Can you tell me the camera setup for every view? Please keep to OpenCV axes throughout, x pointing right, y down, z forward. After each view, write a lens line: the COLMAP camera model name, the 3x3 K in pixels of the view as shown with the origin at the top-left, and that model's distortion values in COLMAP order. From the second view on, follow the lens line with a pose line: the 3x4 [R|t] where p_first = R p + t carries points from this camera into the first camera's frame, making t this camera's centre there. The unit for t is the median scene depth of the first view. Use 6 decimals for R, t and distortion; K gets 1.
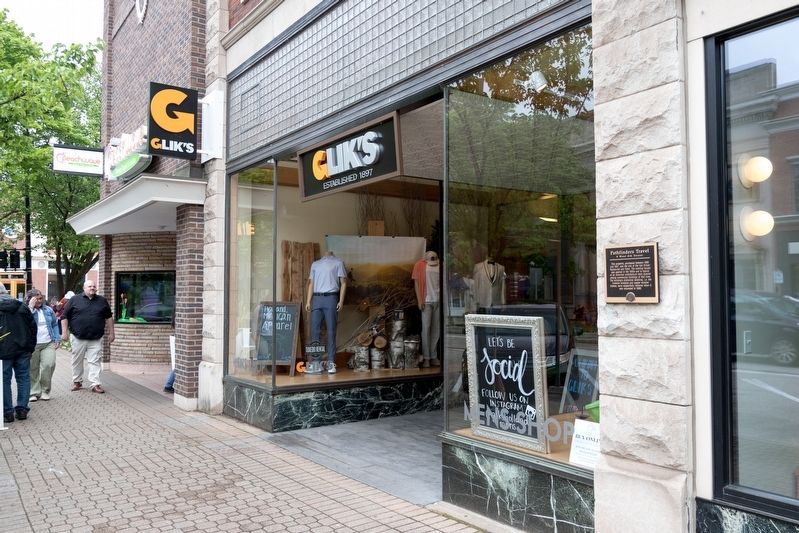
lens RADIAL K [[651.2, 0, 400.1], [0, 651.2, 270.2], [0, 0, 1]] dist [-0.004995, 0.001393]
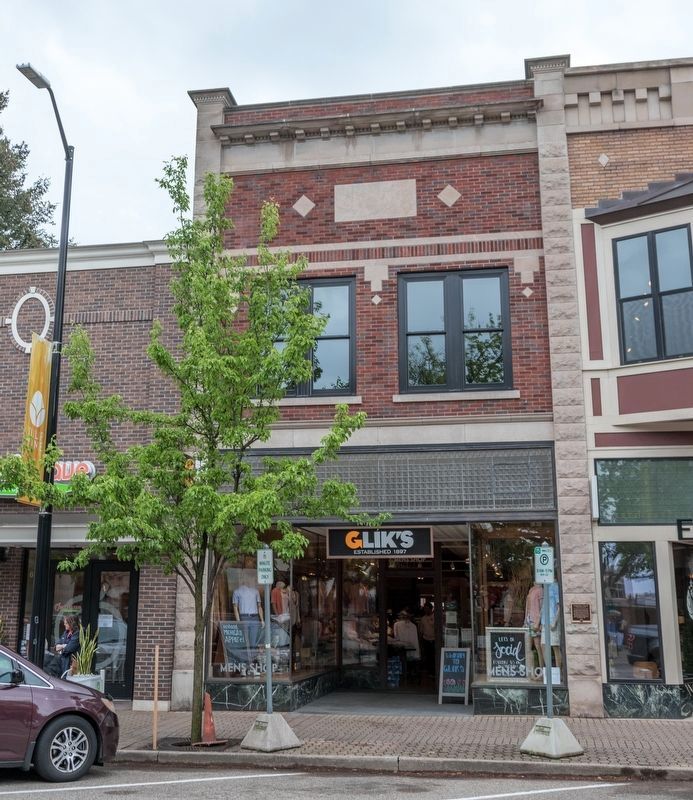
lens RADIAL K [[870.5, 0, 345.8], [0, 870.5, 399.8], [0, 0, 1]] dist [-0.003107, 0.000000]
pose [[0.702578, 0.181402, 0.688097, -2.713089], [-0.038810, 0.975291, -0.217488, -0.030817], [-0.710547, 0.126097, 0.692259, -0.947057]]
